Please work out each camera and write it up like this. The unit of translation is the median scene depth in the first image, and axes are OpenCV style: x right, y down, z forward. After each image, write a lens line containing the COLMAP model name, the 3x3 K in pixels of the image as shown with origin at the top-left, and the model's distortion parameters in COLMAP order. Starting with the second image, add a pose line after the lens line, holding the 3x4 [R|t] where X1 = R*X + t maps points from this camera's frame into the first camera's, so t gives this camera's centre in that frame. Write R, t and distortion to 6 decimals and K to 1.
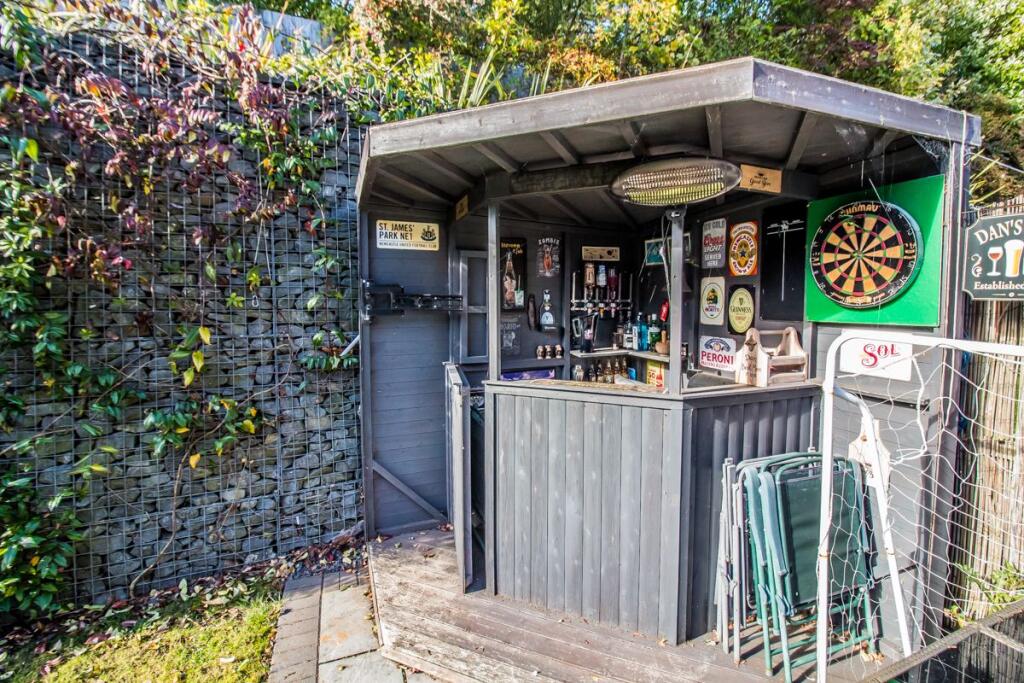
lens RADIAL K [[467.1, 0, 517.5], [0, 467.1, 329.6], [0, 0, 1]] dist [0.000629, -0.012755]
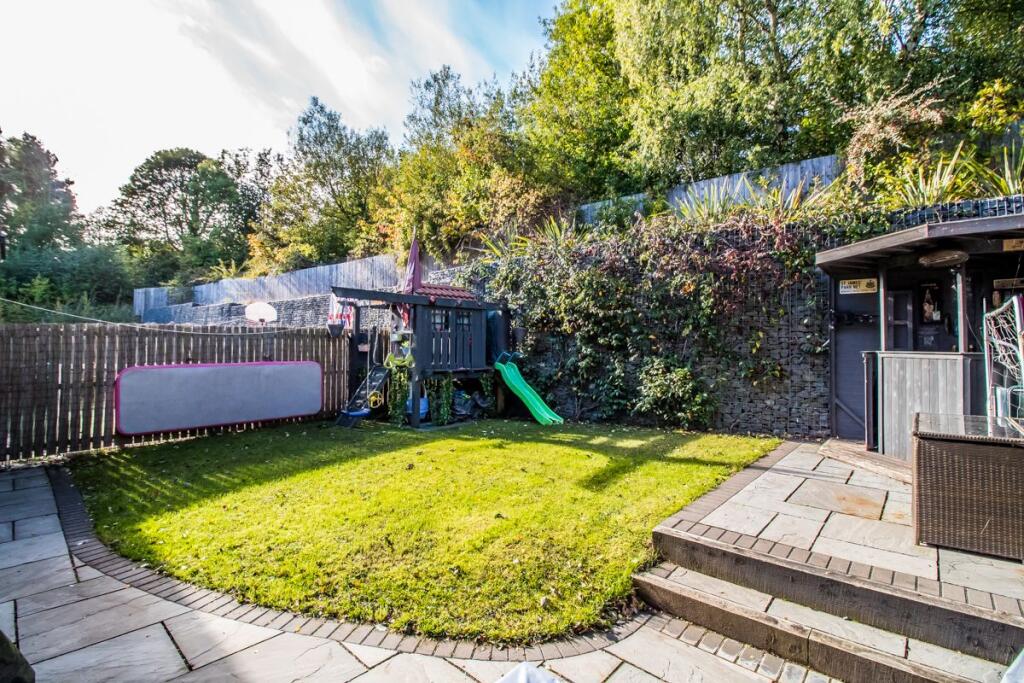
lens RADIAL K [[467.1, 0, 517.5], [0, 467.1, 329.6], [0, 0, 1]] dist [0.000629, -0.012755]
pose [[0.459841, -0.023209, -0.887698, 0.910444], [-0.067678, 0.995835, -0.061094, 0.214132], [0.885418, 0.088171, 0.456355, -1.245186]]
